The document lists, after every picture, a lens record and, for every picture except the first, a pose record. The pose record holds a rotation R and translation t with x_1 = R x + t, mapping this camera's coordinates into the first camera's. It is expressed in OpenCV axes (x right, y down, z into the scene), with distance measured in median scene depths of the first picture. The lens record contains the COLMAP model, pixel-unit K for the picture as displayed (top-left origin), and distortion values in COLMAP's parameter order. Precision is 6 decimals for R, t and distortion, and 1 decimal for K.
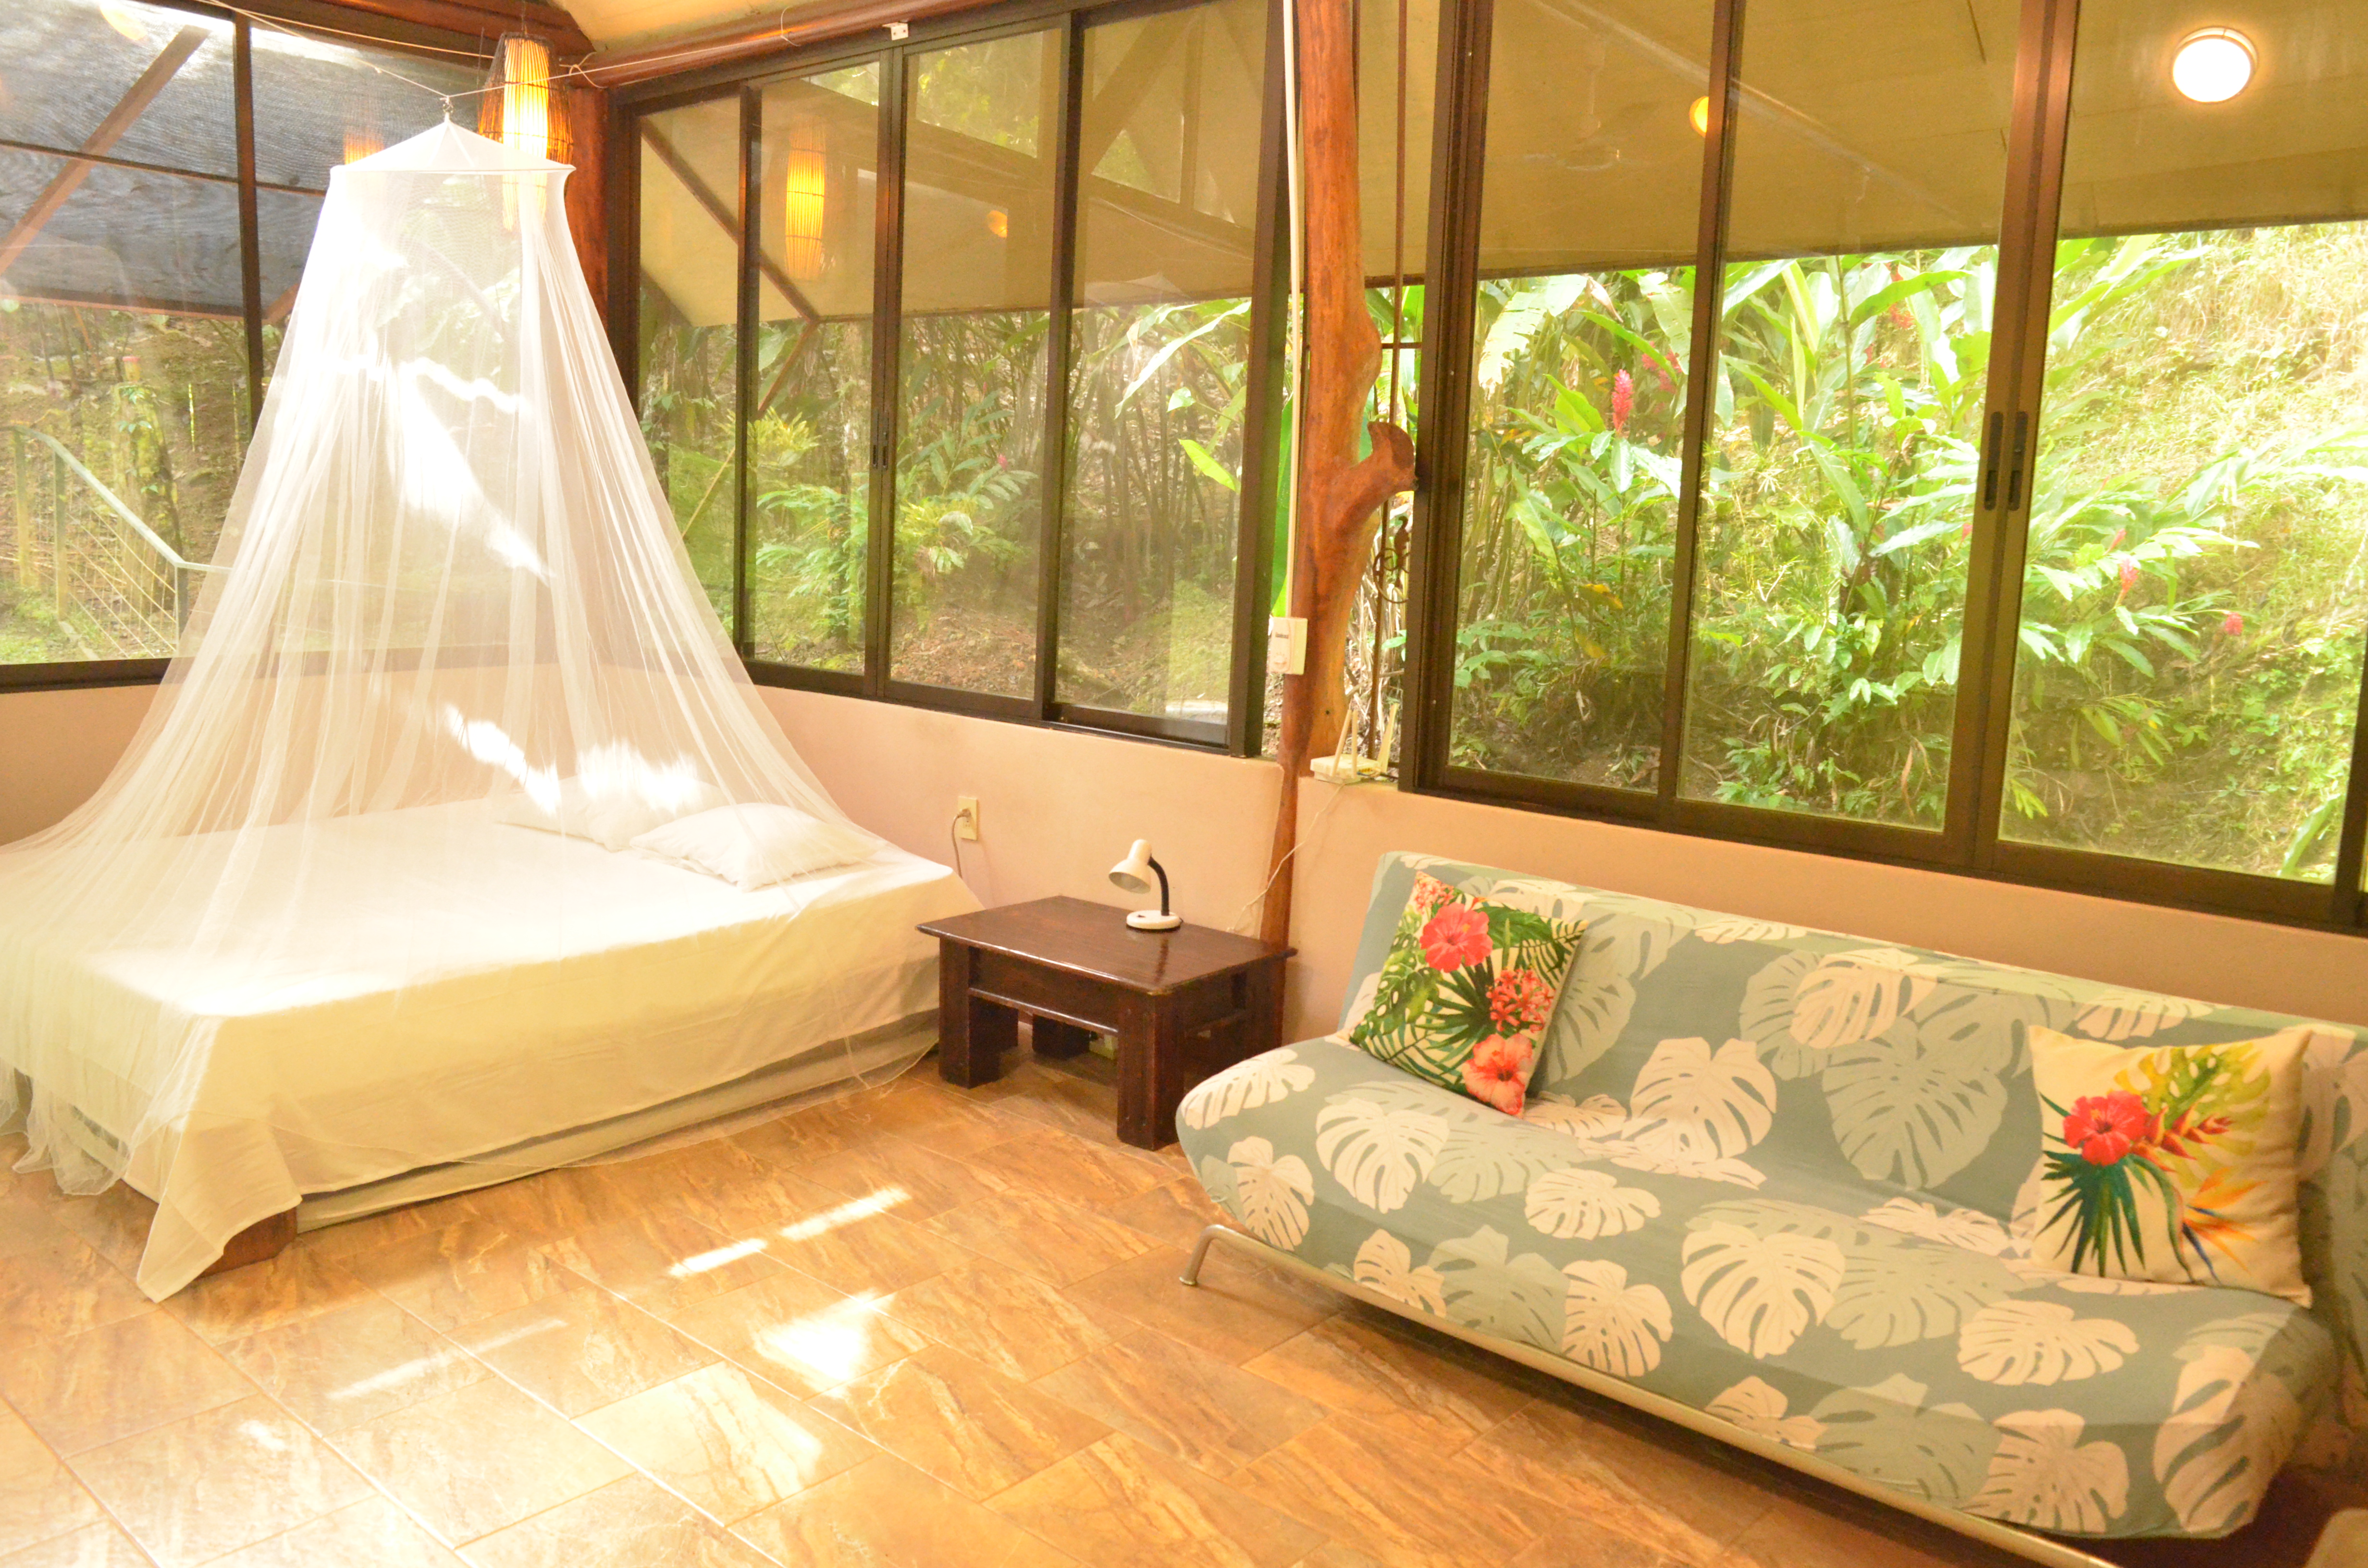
lens RADIAL K [[1808.1, 0, 1187.3], [0, 1808.1, 791.9], [0, 0, 1]] dist [-0.019233, -0.000665]
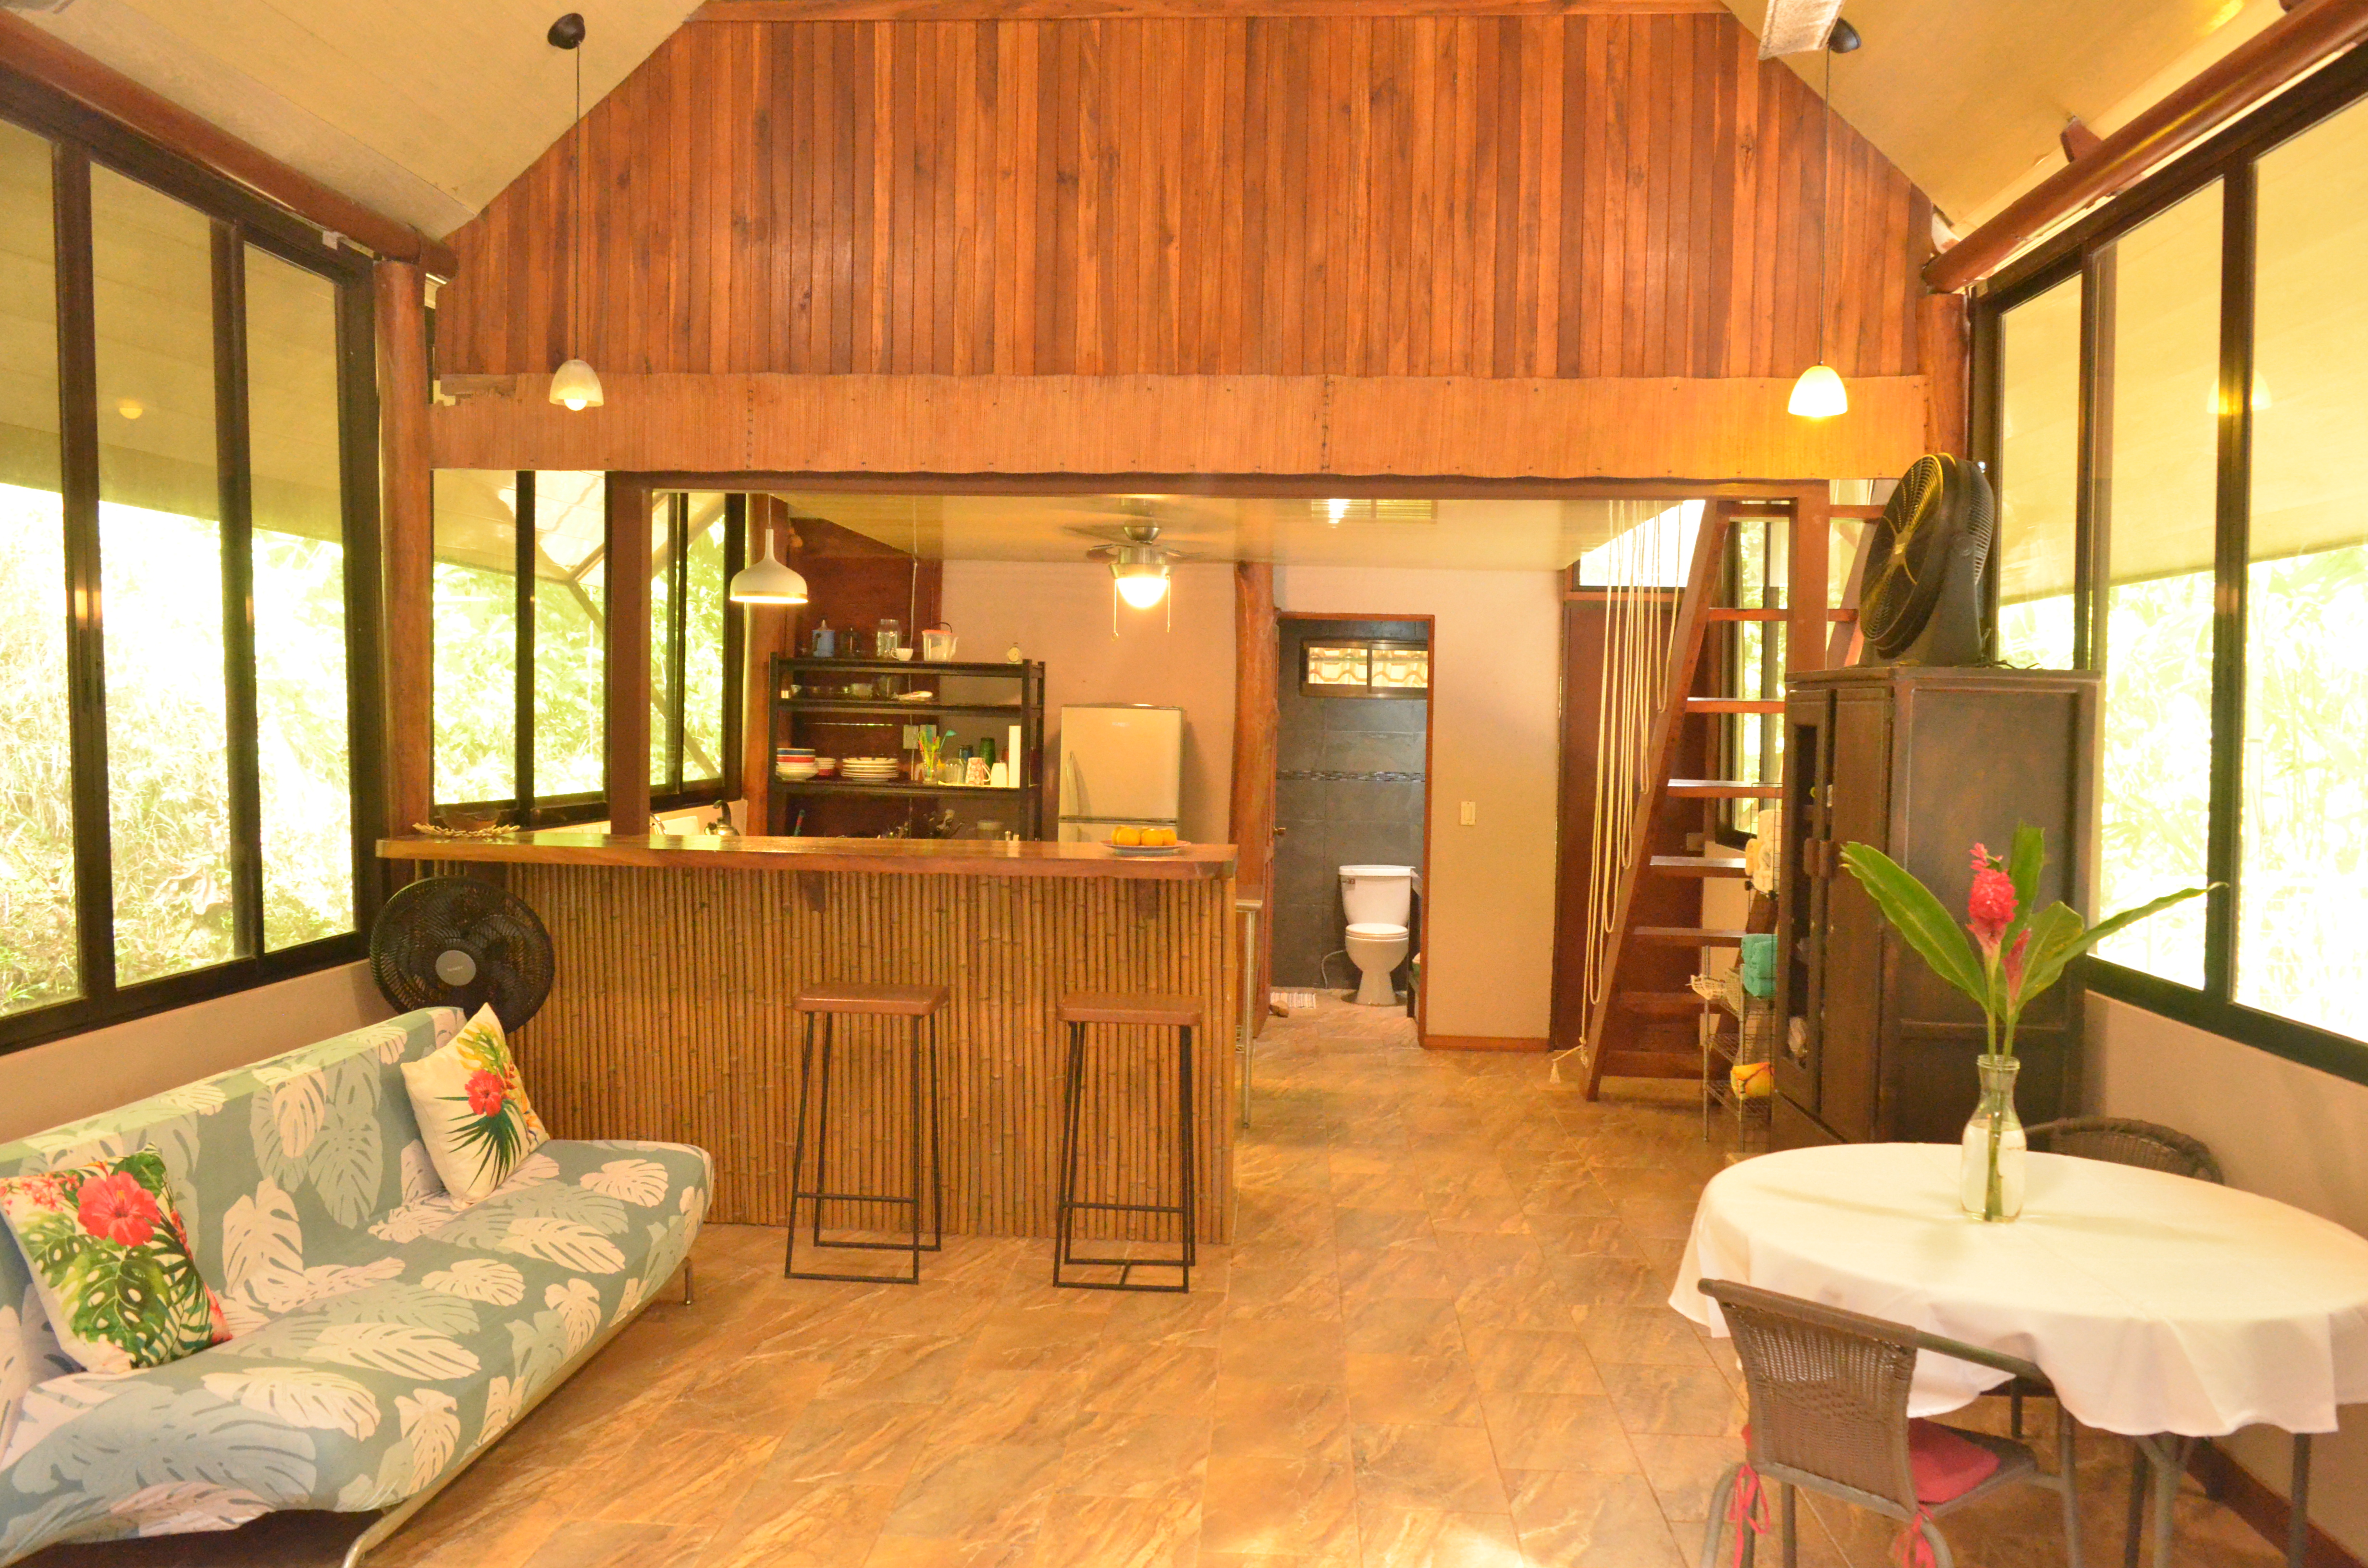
lens RADIAL K [[1808.1, 0, 1184.2], [0, 1808.1, 793.5], [0, 0, 1]] dist [-0.019233, -0.000665]
pose [[-0.618401, -0.072280, 0.782532, -0.932299], [0.093132, 0.982004, 0.164302, -0.236965], [-0.780325, 0.174483, -0.600540, 1.190927]]
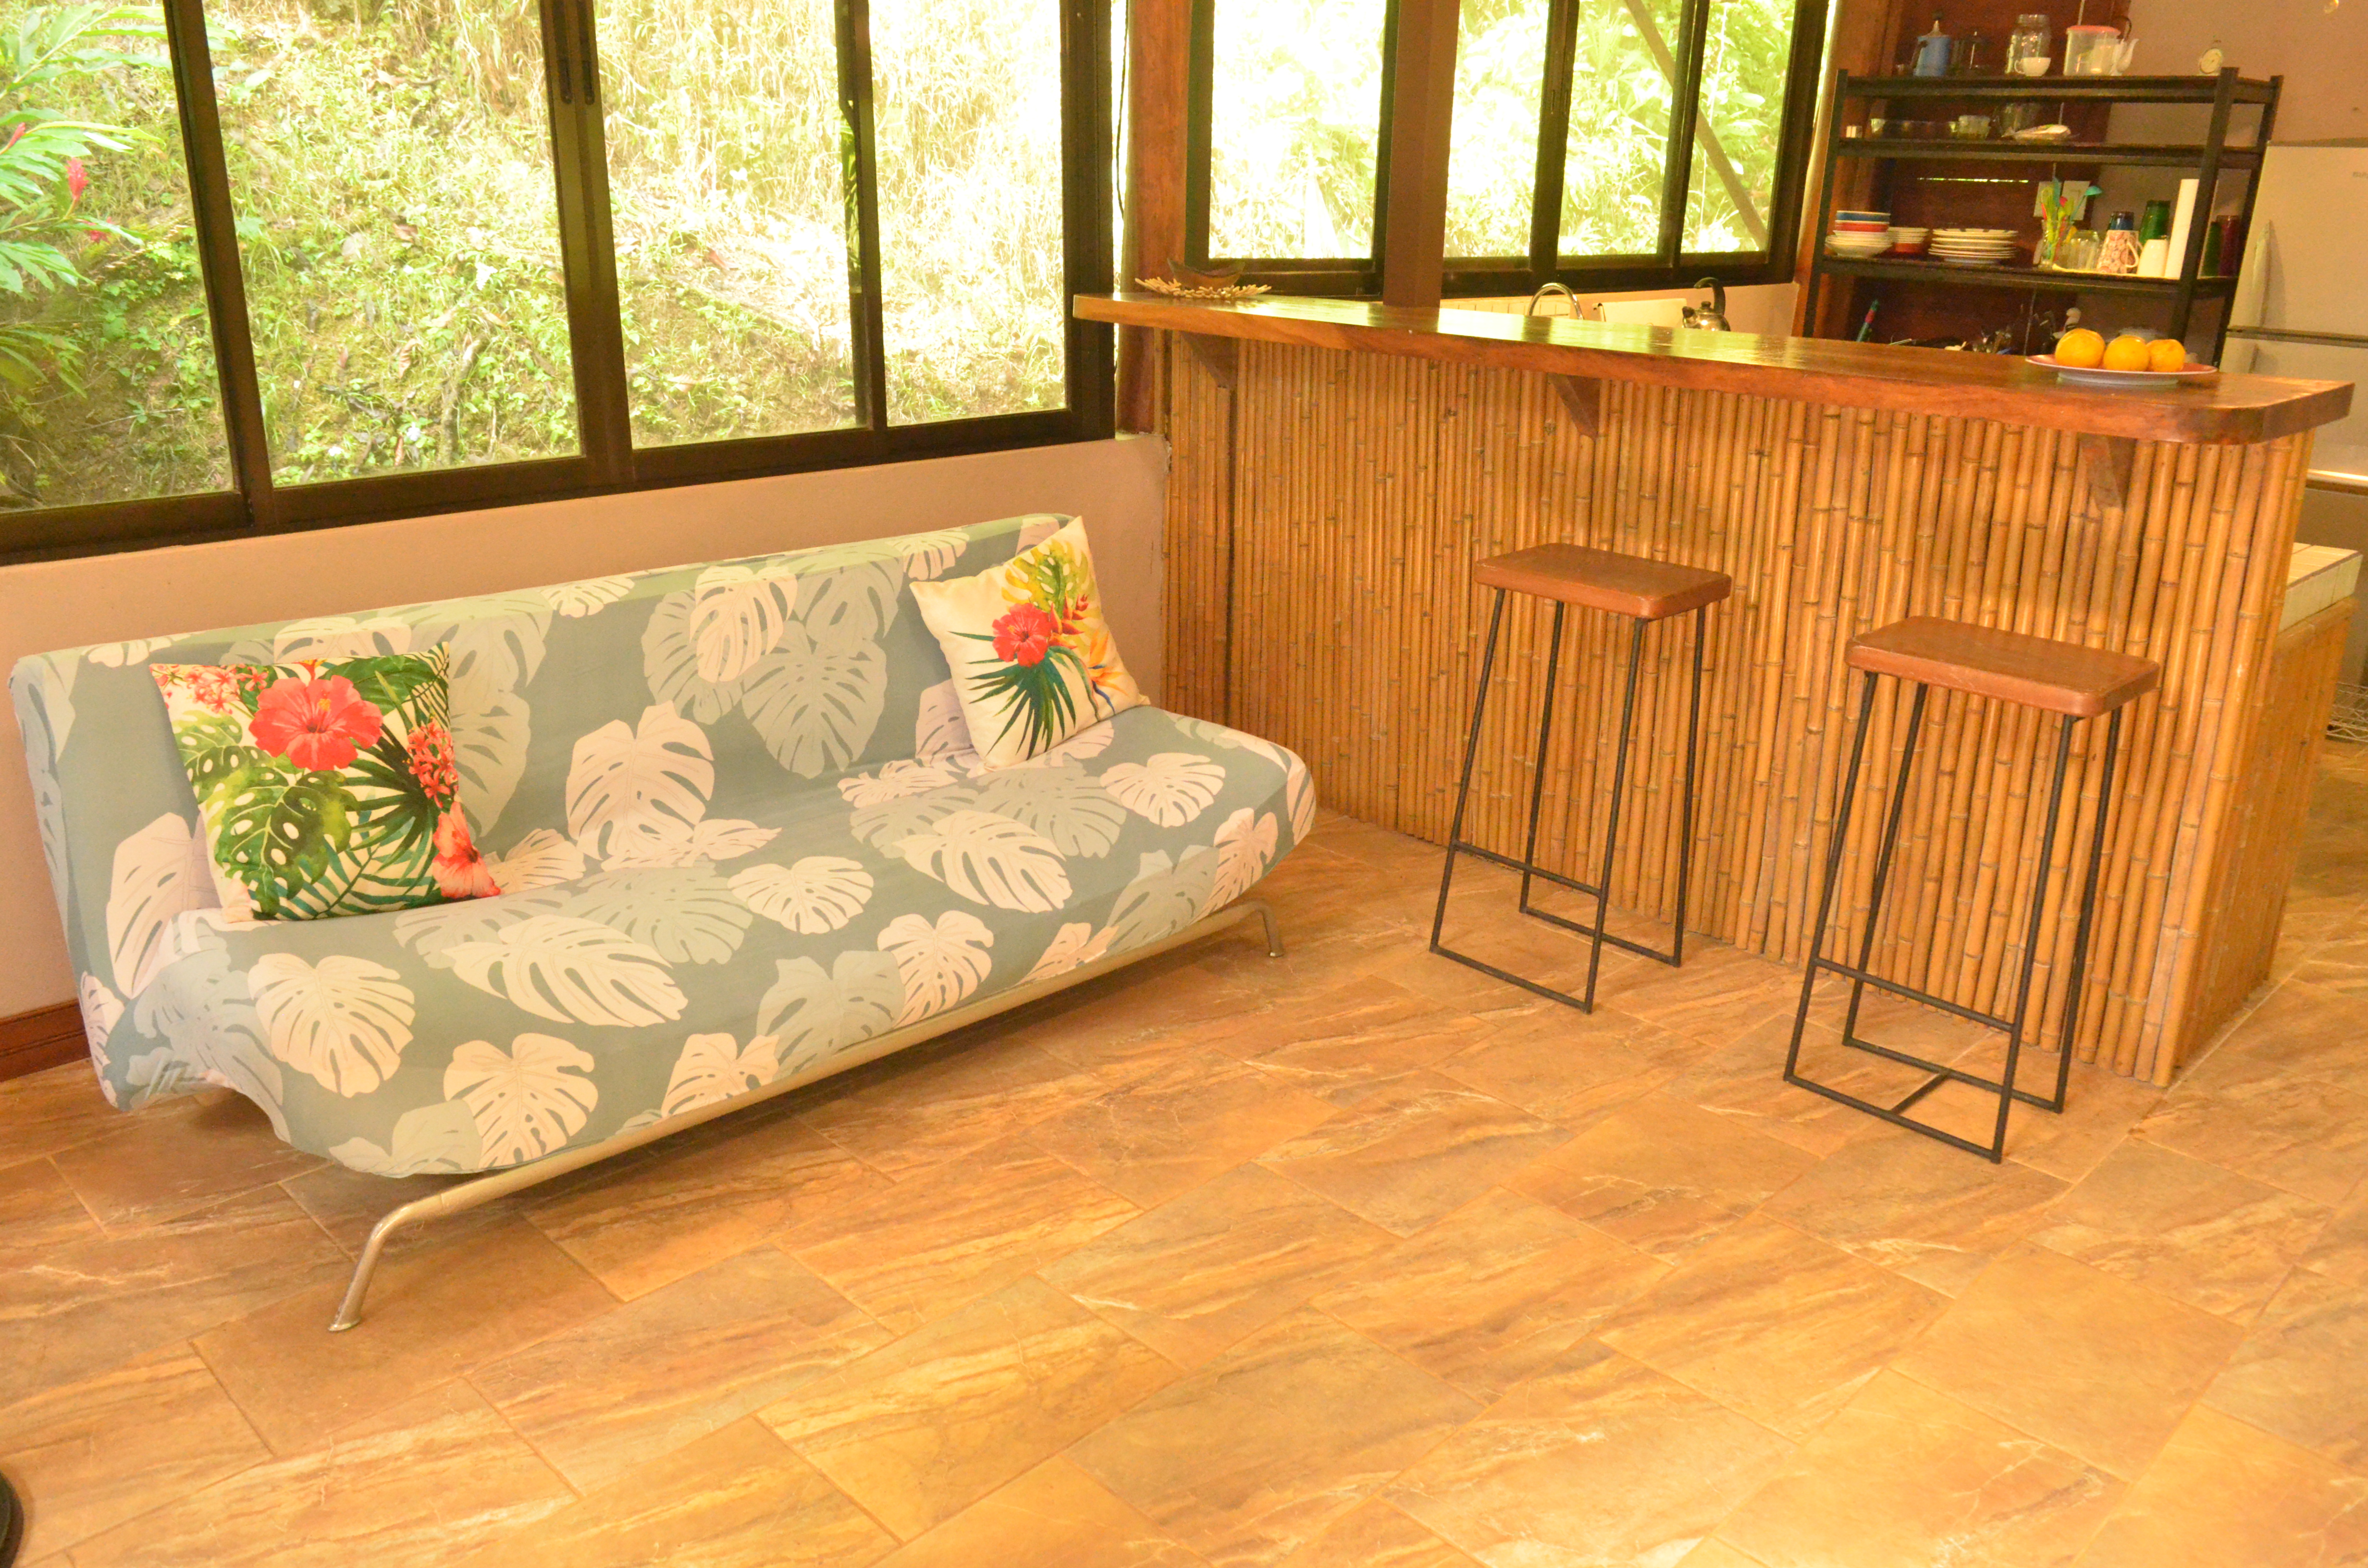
lens RADIAL K [[1808.1, 0, 1183.1], [0, 1808.1, 796.4], [0, 0, 1]] dist [-0.019233, -0.000665]
pose [[0.058692, -0.348823, 0.935349, -0.563522], [0.139158, 0.930675, 0.338348, -0.095048], [-0.988529, 0.110303, 0.103164, 0.644518]]
